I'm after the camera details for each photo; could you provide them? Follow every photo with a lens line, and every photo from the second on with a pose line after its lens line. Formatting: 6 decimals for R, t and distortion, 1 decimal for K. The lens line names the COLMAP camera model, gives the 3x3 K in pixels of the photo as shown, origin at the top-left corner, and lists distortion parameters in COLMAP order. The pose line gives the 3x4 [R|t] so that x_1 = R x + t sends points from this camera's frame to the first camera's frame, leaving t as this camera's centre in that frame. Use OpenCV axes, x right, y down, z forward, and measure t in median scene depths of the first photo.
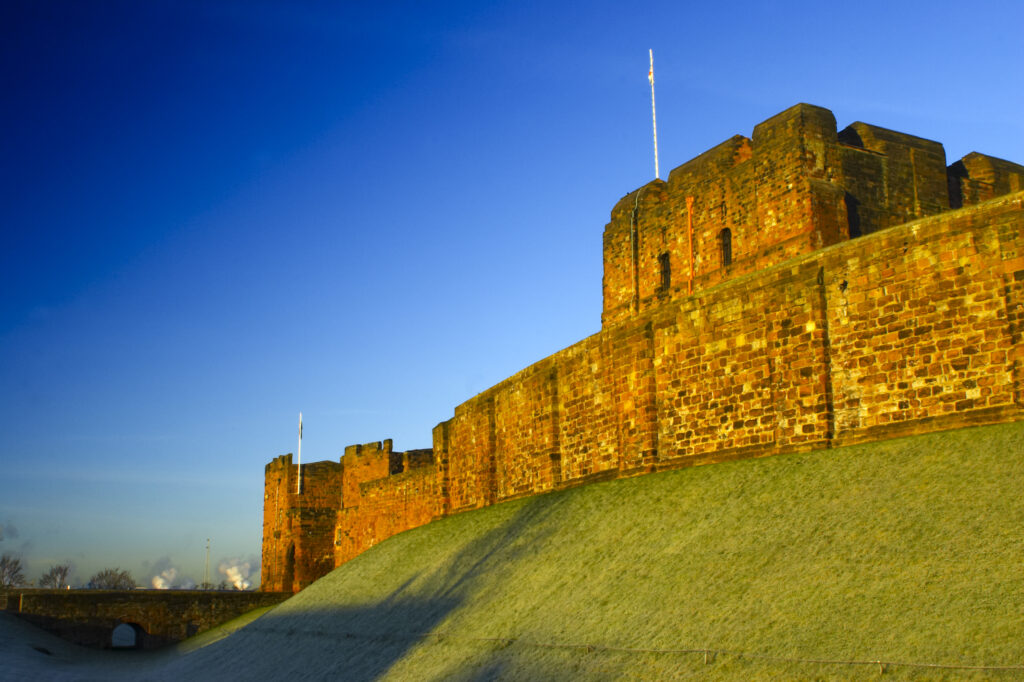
lens RADIAL K [[1215.5, 0, 512.0], [0, 1215.5, 341.0], [0, 0, 1]] dist [-0.068151, 0.050627]
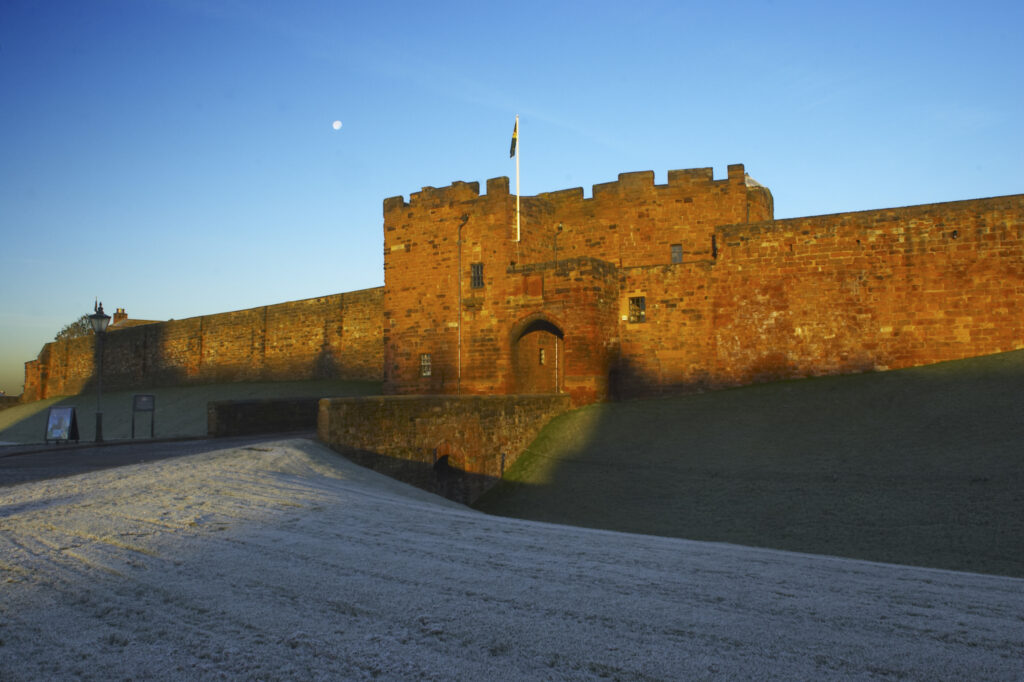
lens RADIAL K [[927.9, 0, 512.0], [0, 927.9, 341.0], [0, 0, 1]] dist [-0.134578, 0.076772]
pose [[0.861477, 0.036211, 0.506503, -0.881198], [-0.107890, 0.987733, 0.112887, 0.257148], [-0.496202, -0.151896, 0.854816, 1.212914]]
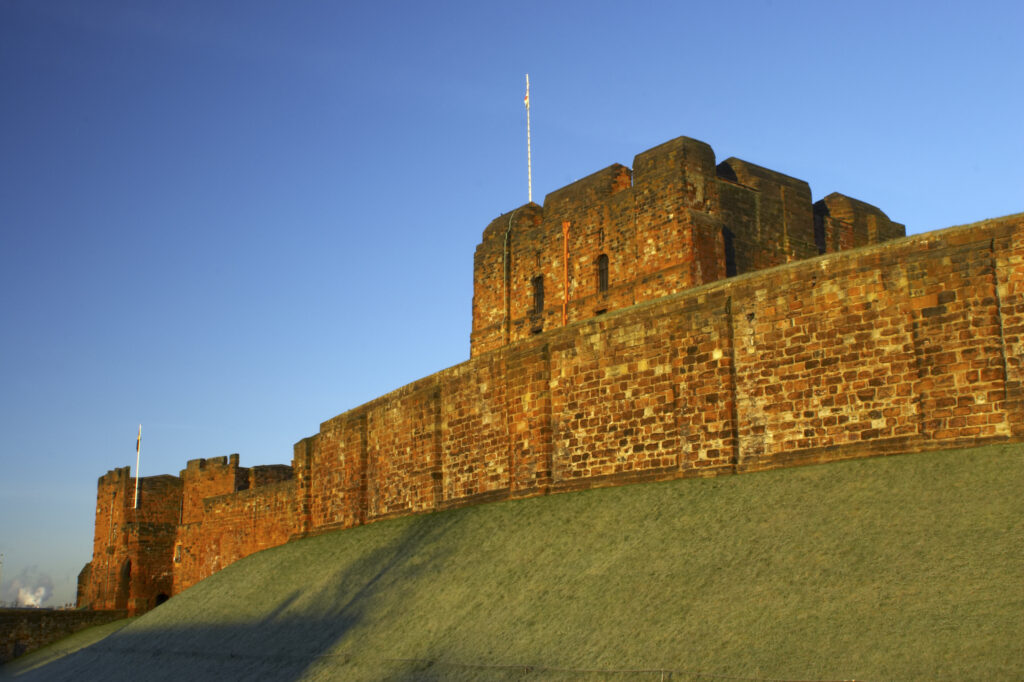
lens RADIAL K [[1215.5, 0, 512.0], [0, 1215.5, 341.0], [0, 0, 1]] dist [-0.068151, 0.050627]
pose [[0.988070, 0.036416, 0.149635, -0.059554], [-0.033995, 0.999247, -0.018702, 0.001527], [-0.150203, 0.013392, 0.988564, 0.006350]]
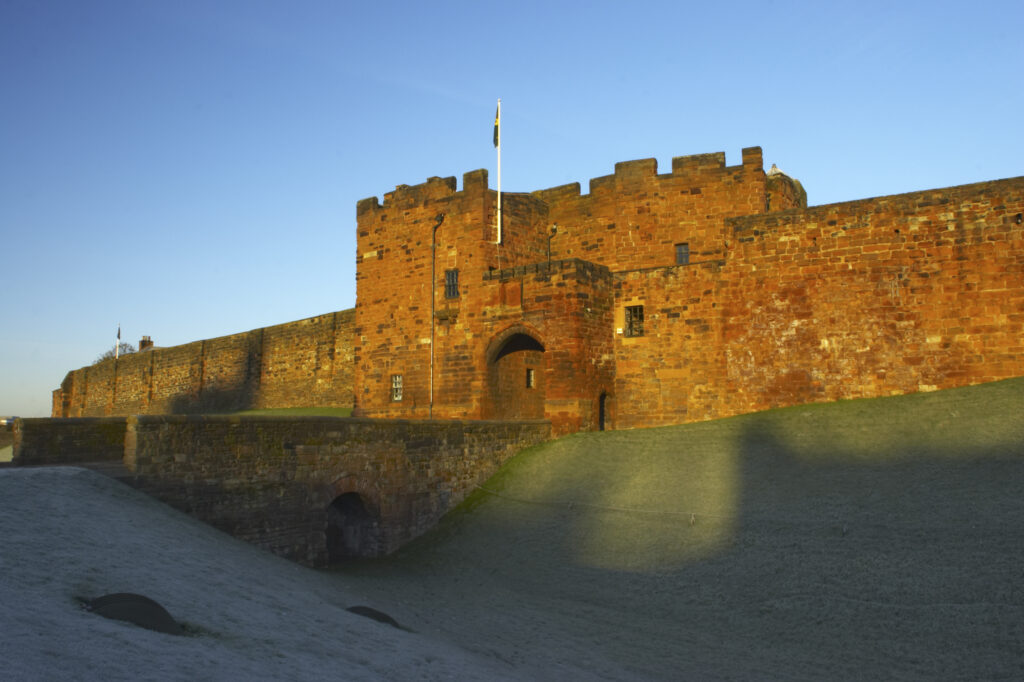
lens RADIAL K [[927.9, 0, 512.0], [0, 927.9, 341.0], [0, 0, 1]] dist [-0.134578, 0.076772]
pose [[0.901096, 0.053424, 0.430317, -0.725619], [-0.098596, 0.991631, 0.083351, 0.280093], [-0.422263, -0.117535, 0.898821, 1.292582]]
